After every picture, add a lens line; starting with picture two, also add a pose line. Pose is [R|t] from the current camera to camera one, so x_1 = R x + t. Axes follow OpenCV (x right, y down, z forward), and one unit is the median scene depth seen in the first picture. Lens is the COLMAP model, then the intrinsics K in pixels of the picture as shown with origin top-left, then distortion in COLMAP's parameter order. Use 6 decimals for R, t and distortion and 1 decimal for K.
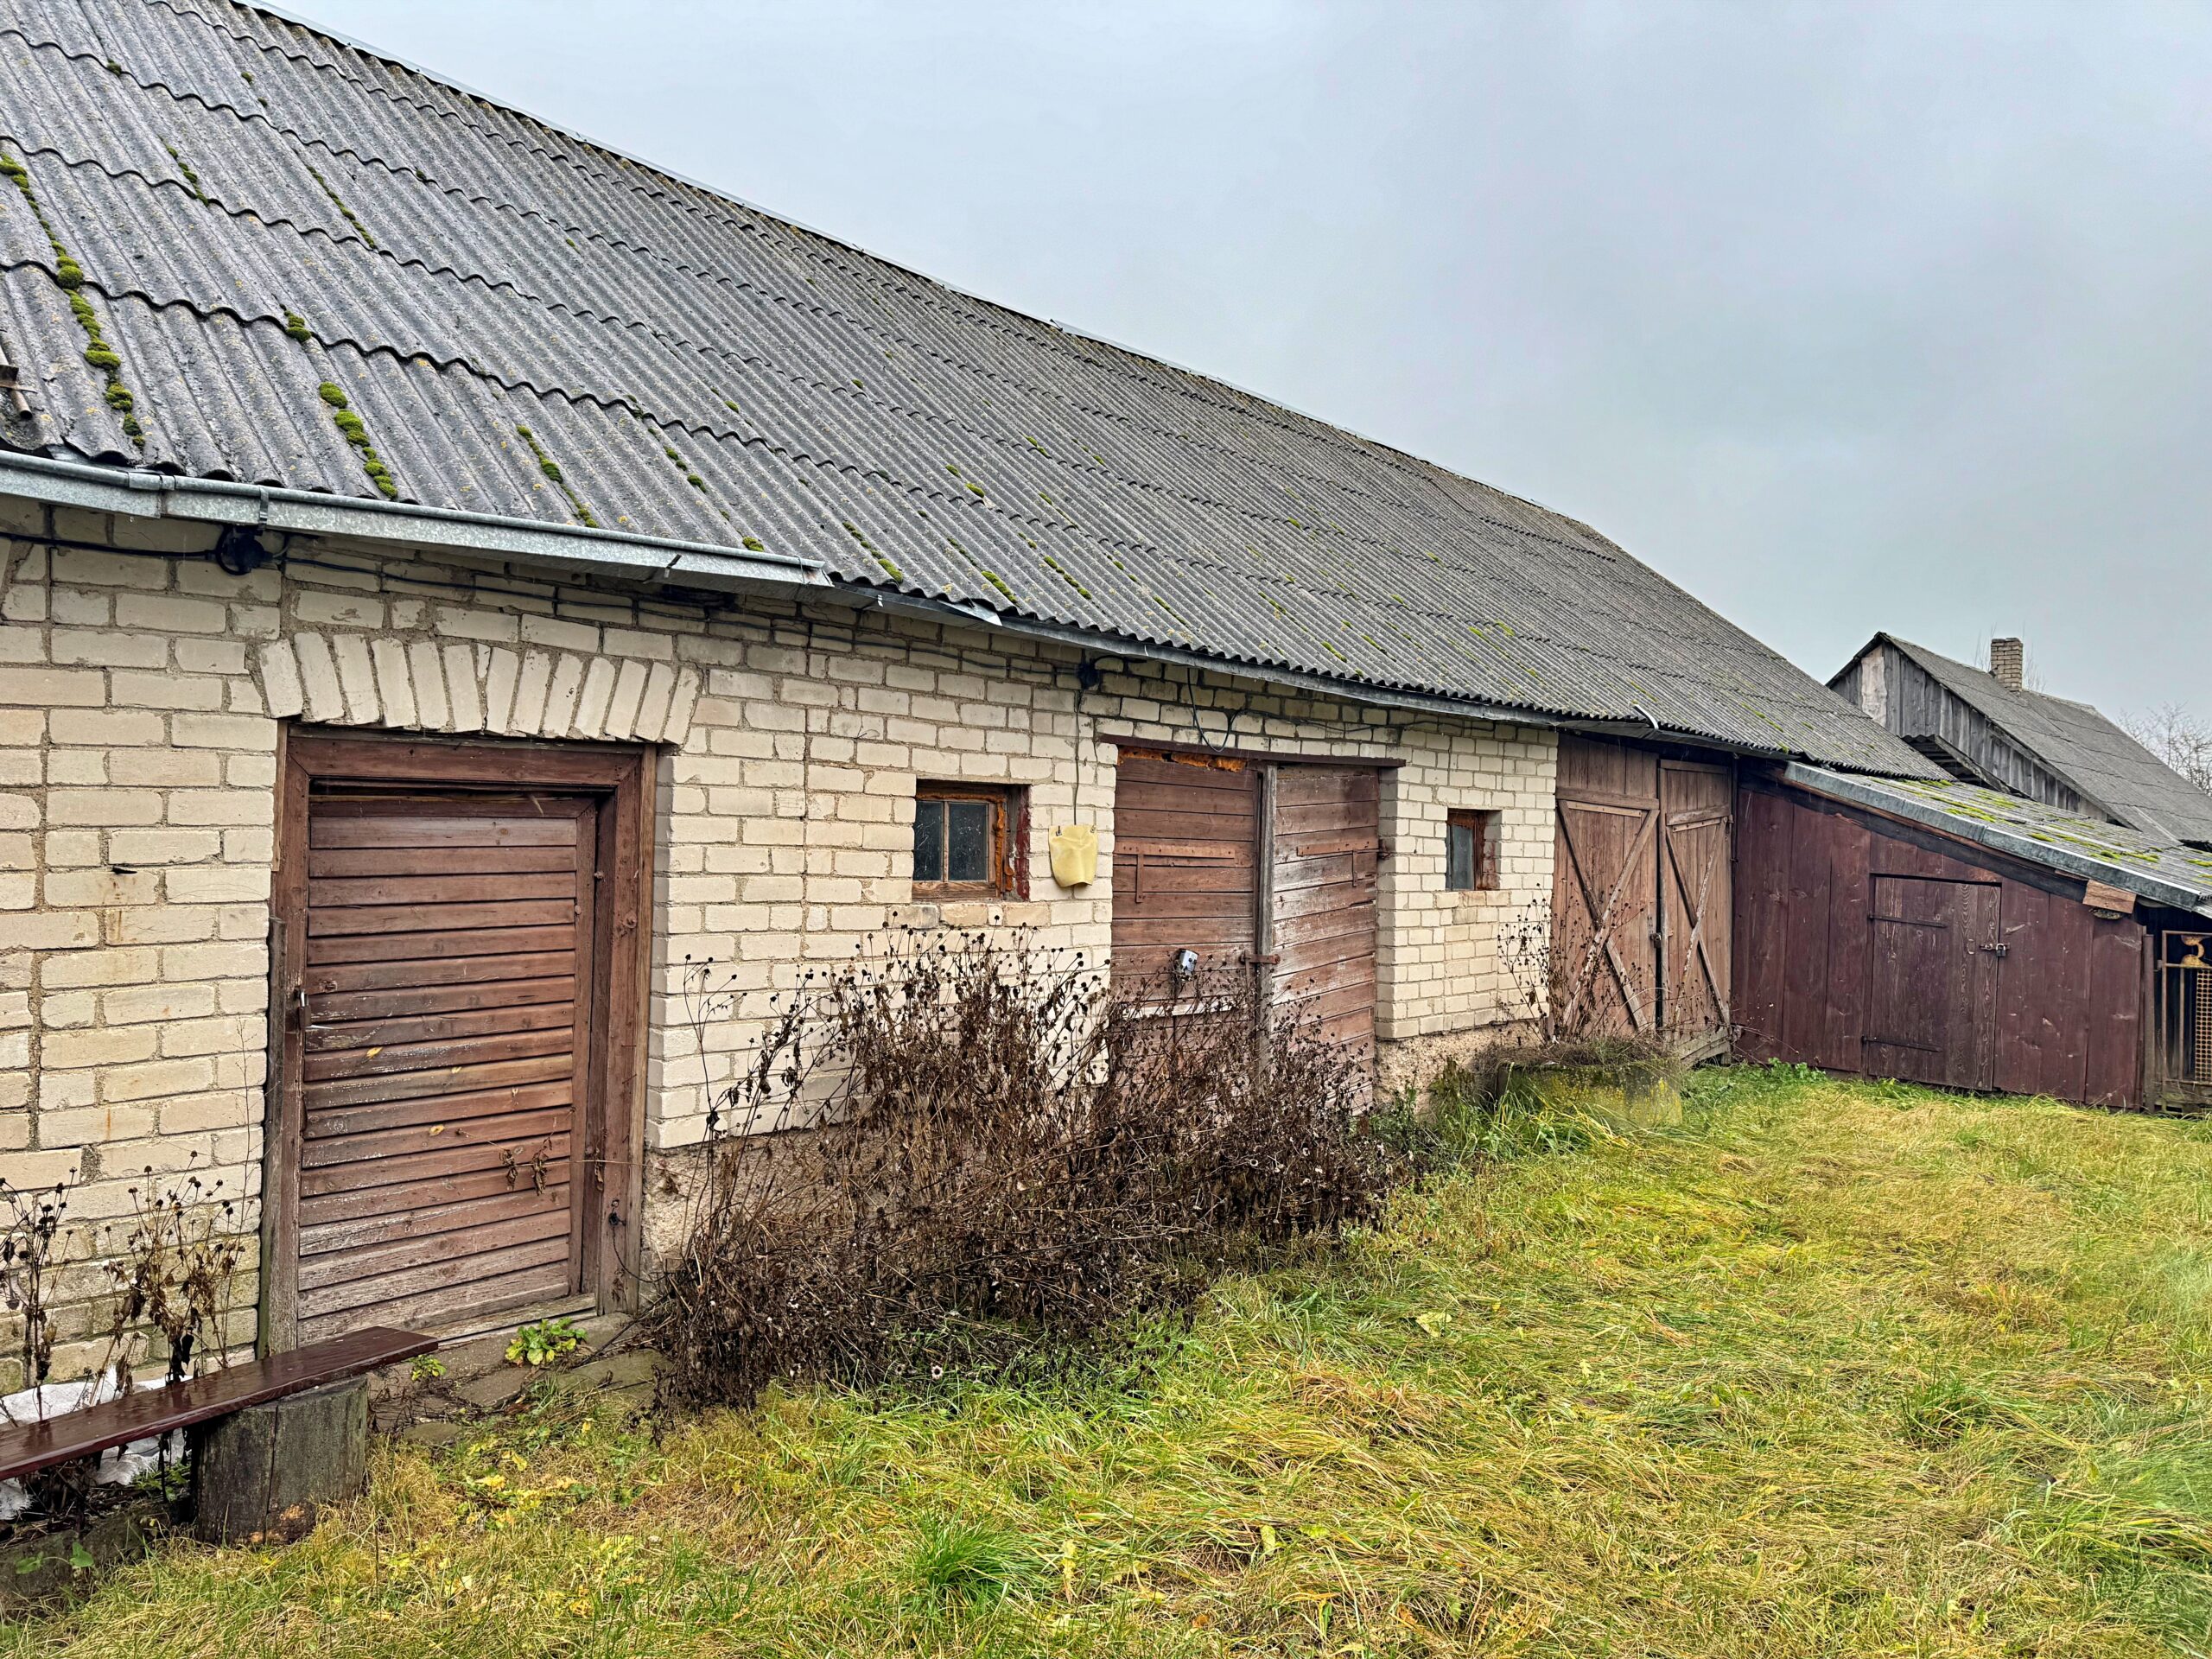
lens RADIAL K [[1550.8, 0, 1041.4], [0, 1550.8, 838.1], [0, 0, 1]] dist [0.070207, -0.061795]
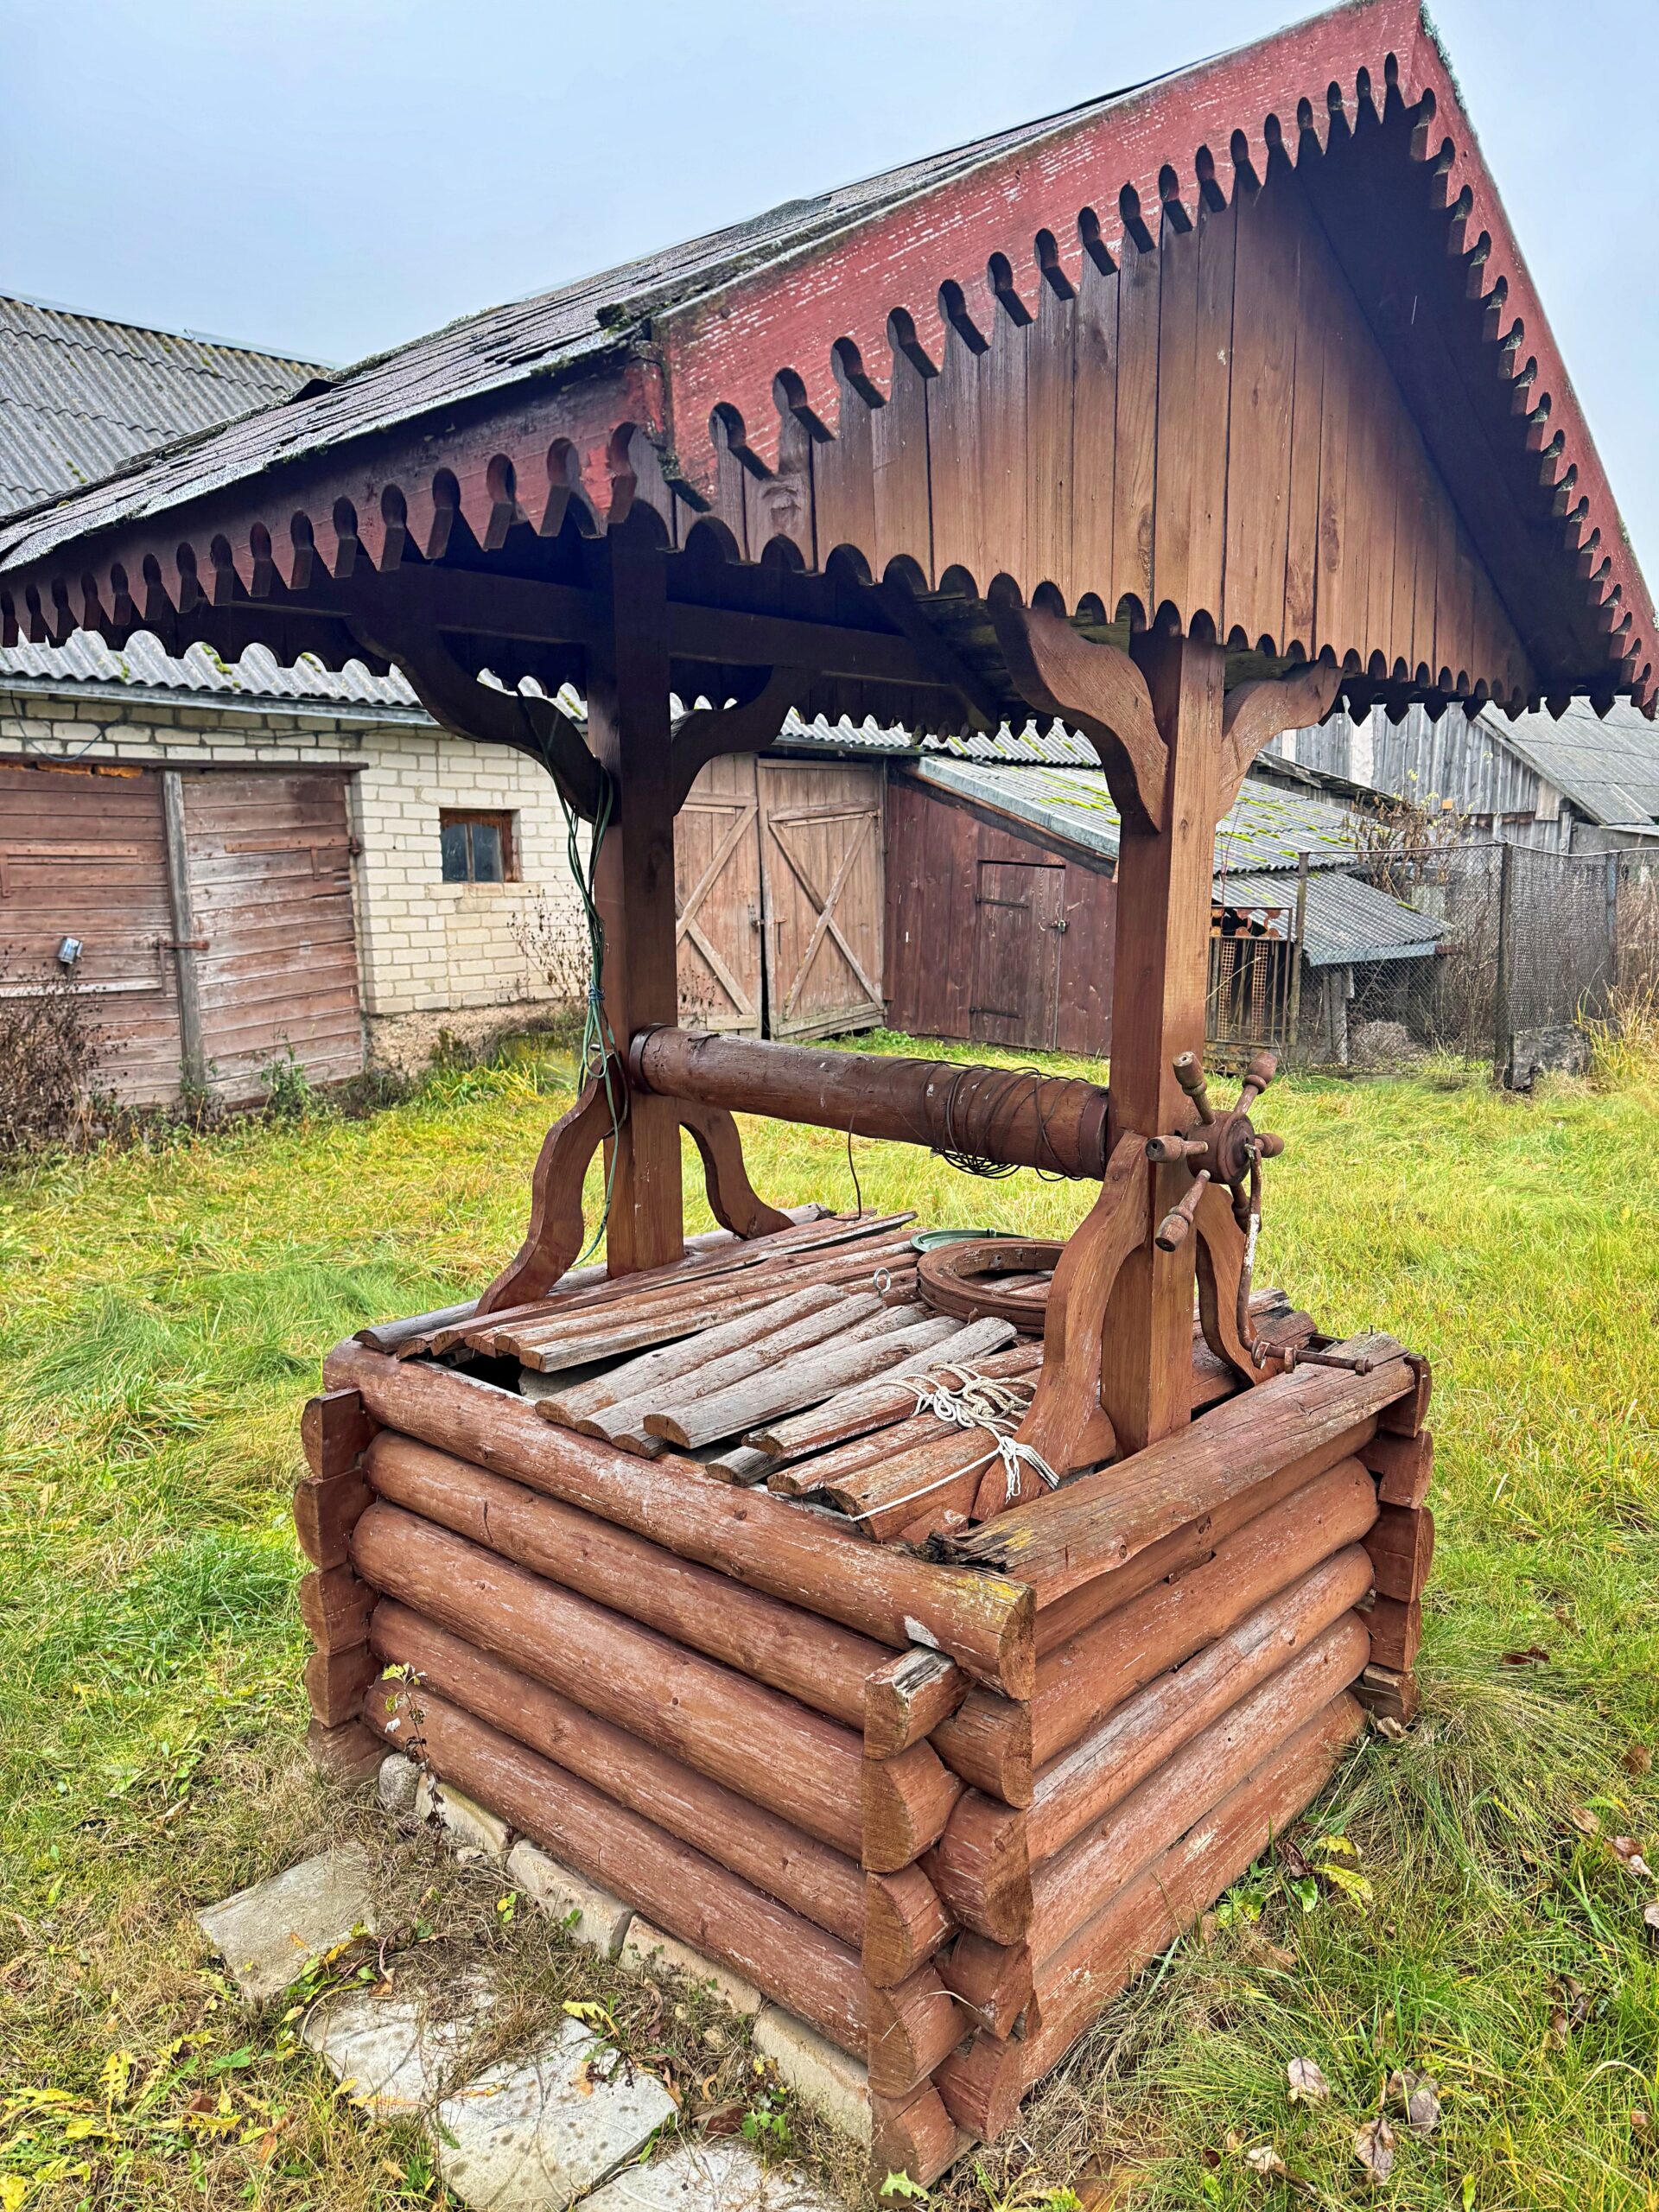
lens RADIAL K [[1539.0, 0, 857.1], [0, 1539.0, 1158.2], [0, 0, 1]] dist [0.129609, -0.198888]
pose [[0.999663, -0.023154, -0.011769, 0.593131], [0.025020, 0.980084, 0.197003, 0.015038], [0.006973, -0.197231, 0.980332, -0.151892]]
